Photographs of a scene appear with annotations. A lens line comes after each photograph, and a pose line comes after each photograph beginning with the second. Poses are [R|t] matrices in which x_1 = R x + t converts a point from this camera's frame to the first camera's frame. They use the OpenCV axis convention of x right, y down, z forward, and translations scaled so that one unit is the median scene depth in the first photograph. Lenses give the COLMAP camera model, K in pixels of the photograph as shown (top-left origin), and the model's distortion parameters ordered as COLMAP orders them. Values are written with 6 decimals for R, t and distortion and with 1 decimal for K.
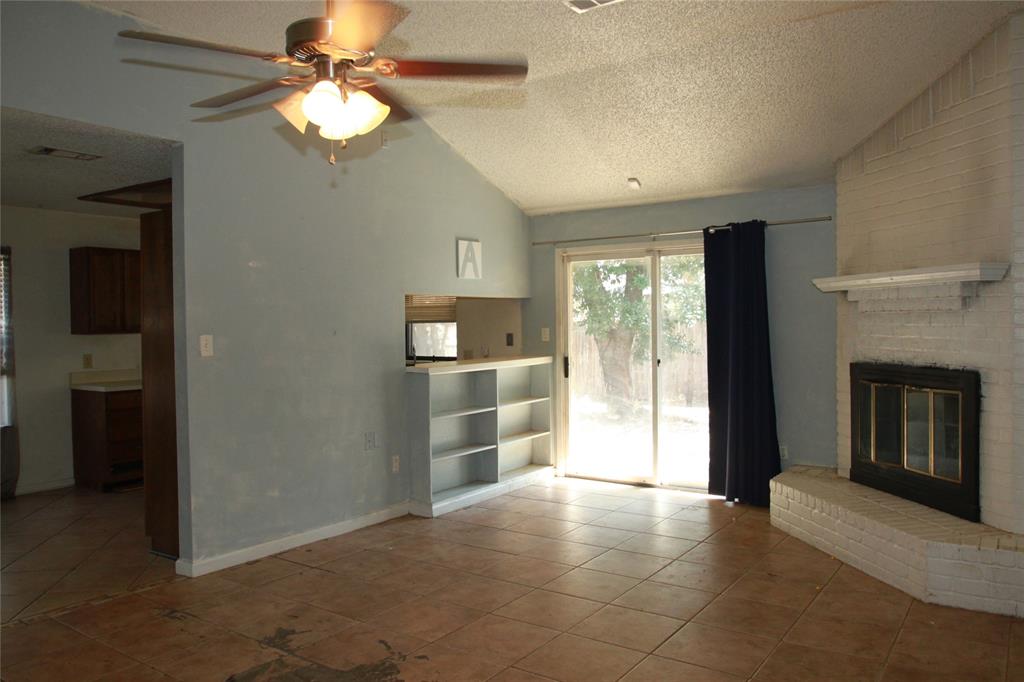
lens RADIAL K [[763.1, 0, 516.0], [0, 763.1, 338.7], [0, 0, 1]] dist [-0.050650, 0.010660]
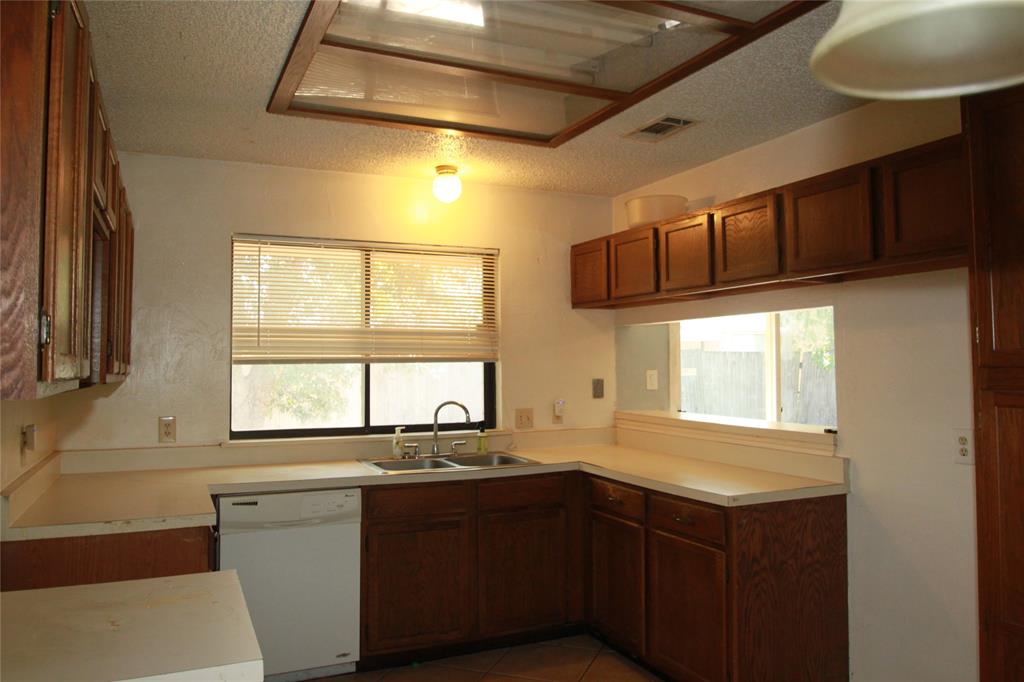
lens RADIAL K [[763.1, 0, 519.0], [0, 763.1, 336.5], [0, 0, 1]] dist [-0.050650, 0.010660]
pose [[0.500875, 0.038954, 0.864642, -0.747308], [0.020297, 0.998183, -0.056728, -0.009625], [-0.865281, 0.045963, 0.499175, 0.904398]]
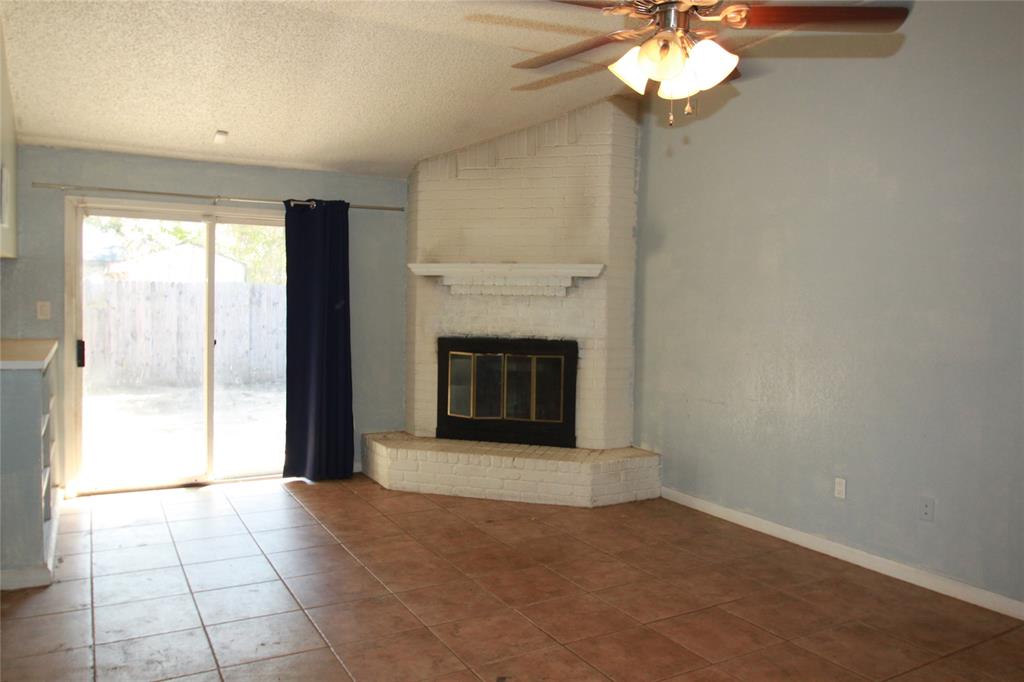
lens RADIAL K [[763.1, 0, 515.8], [0, 763.1, 337.5], [0, 0, 1]] dist [-0.050650, 0.010660]
pose [[0.427223, -0.024775, 0.903807, -0.500377], [-0.003895, 0.999565, 0.029241, -0.002810], [-0.904138, -0.016013, 0.426940, 0.338031]]
